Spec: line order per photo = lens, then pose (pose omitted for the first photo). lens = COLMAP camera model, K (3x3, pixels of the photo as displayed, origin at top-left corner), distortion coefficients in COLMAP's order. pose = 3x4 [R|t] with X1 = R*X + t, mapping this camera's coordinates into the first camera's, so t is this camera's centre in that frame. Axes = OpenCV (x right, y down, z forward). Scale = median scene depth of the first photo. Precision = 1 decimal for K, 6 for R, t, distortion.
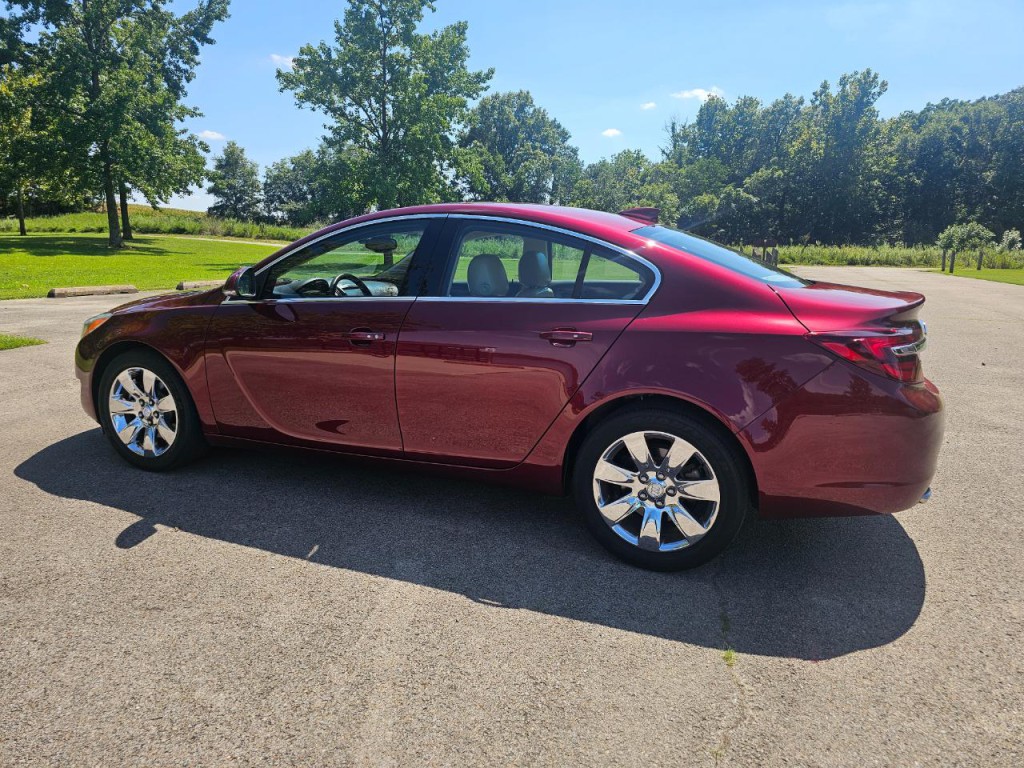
lens RADIAL K [[691.2, 0, 513.6], [0, 691.2, 381.7], [0, 0, 1]] dist [0.045099, -0.035270]
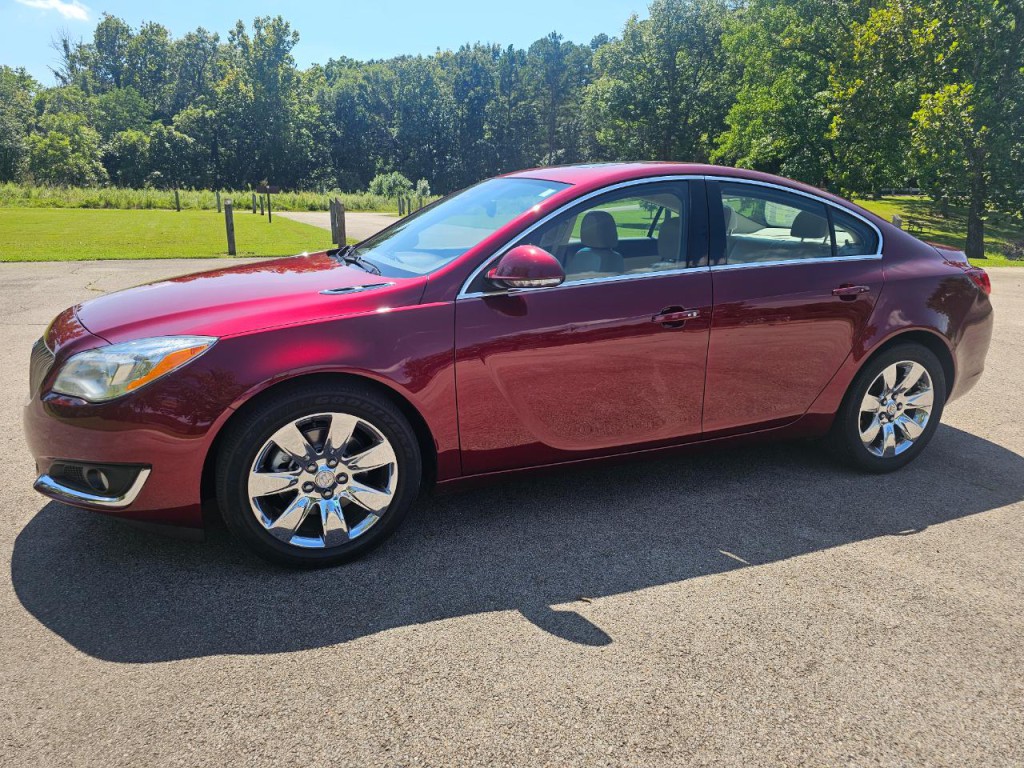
lens RADIAL K [[691.2, 0, 514.0], [0, 691.2, 378.5], [0, 0, 1]] dist [0.045099, -0.035270]
pose [[0.708211, -0.181796, 0.682193, -0.088659], [0.132613, 0.983333, 0.124376, -0.011238], [-0.693435, 0.002383, 0.720516, 0.045269]]
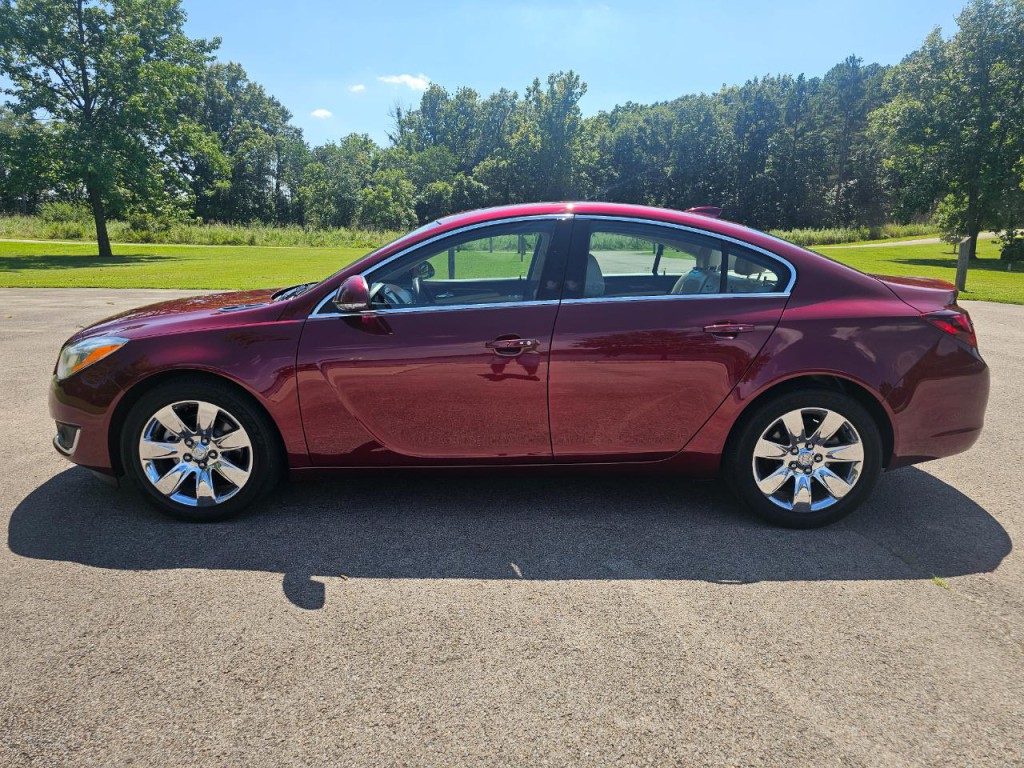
lens RADIAL K [[691.2, 0, 521.7], [0, 691.2, 384.7], [0, 0, 1]] dist [0.045099, -0.035270]
pose [[0.921624, -0.094351, 0.376440, -0.051366], [0.085436, 0.995526, 0.040348, -0.004113], [-0.378563, -0.005024, 0.925562, 0.009264]]
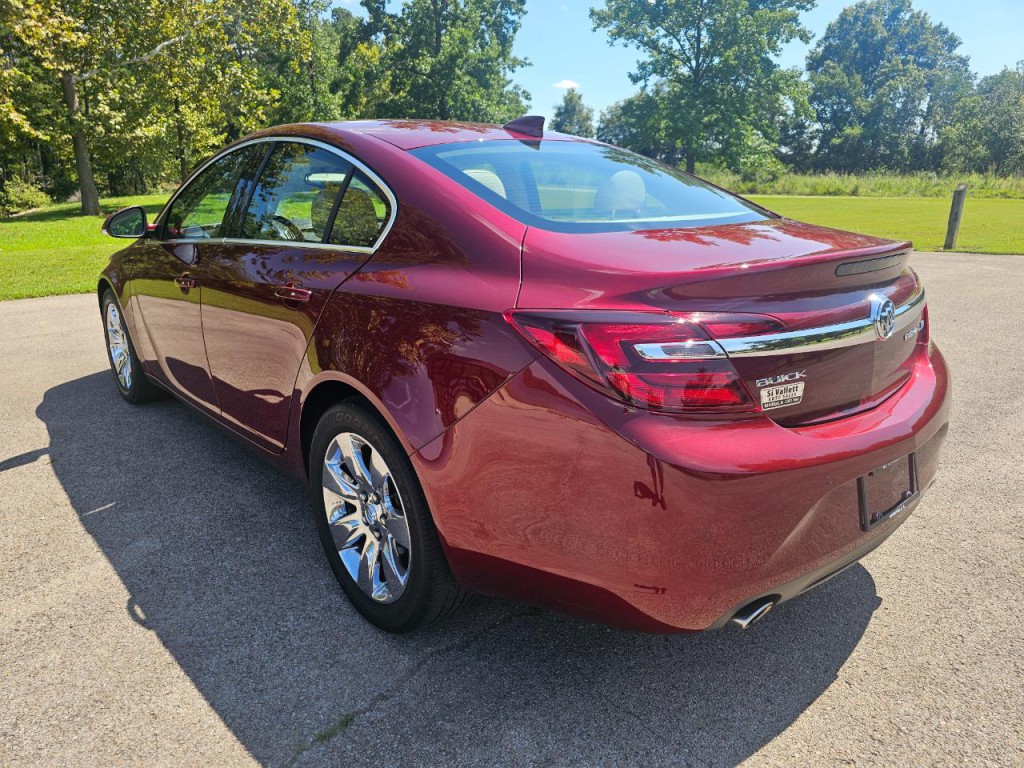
lens RADIAL K [[691.2, 0, 506.1], [0, 691.2, 381.2], [0, 0, 1]] dist [0.045099, -0.035270]
pose [[0.886963, 0.105298, -0.449676, 0.050716], [-0.070384, 0.993107, 0.093721, -0.004744], [0.456445, -0.051477, 0.888261, 0.034139]]
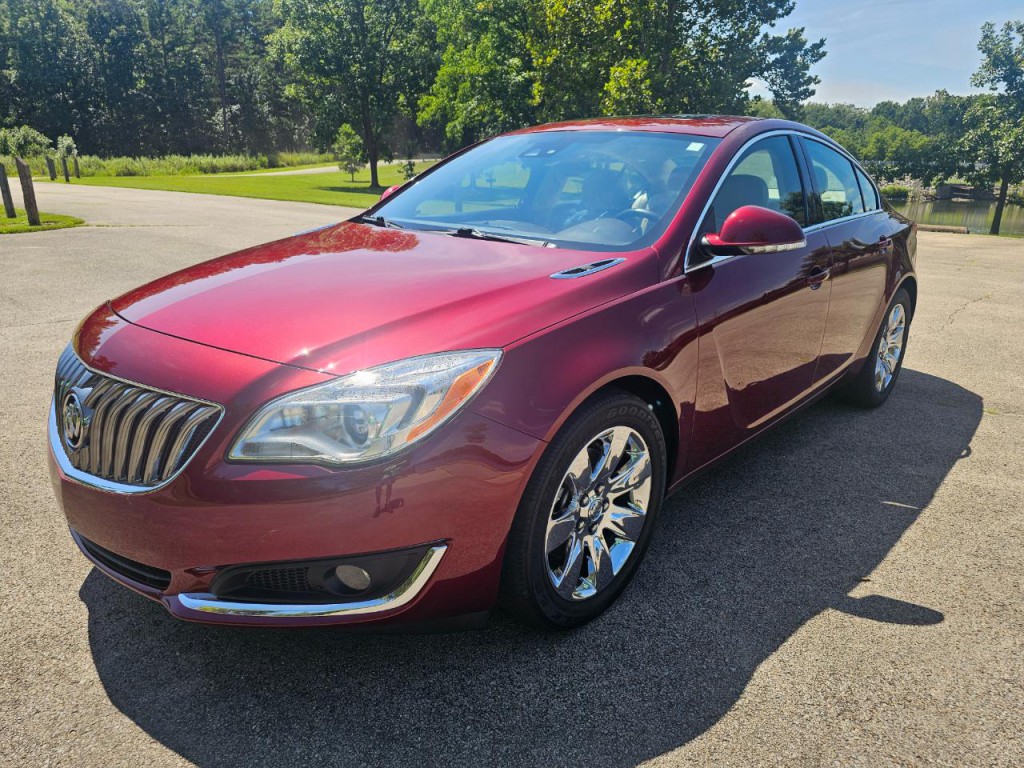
lens RADIAL K [[691.2, 0, 513.8], [0, 691.2, 389.9], [0, 0, 1]] dist [0.045099, -0.035270]
pose [[0.340785, -0.297162, 0.891942, -0.105221], [0.172856, 0.952363, 0.251249, -0.019452], [-0.924114, 0.068555, 0.375917, 0.092519]]
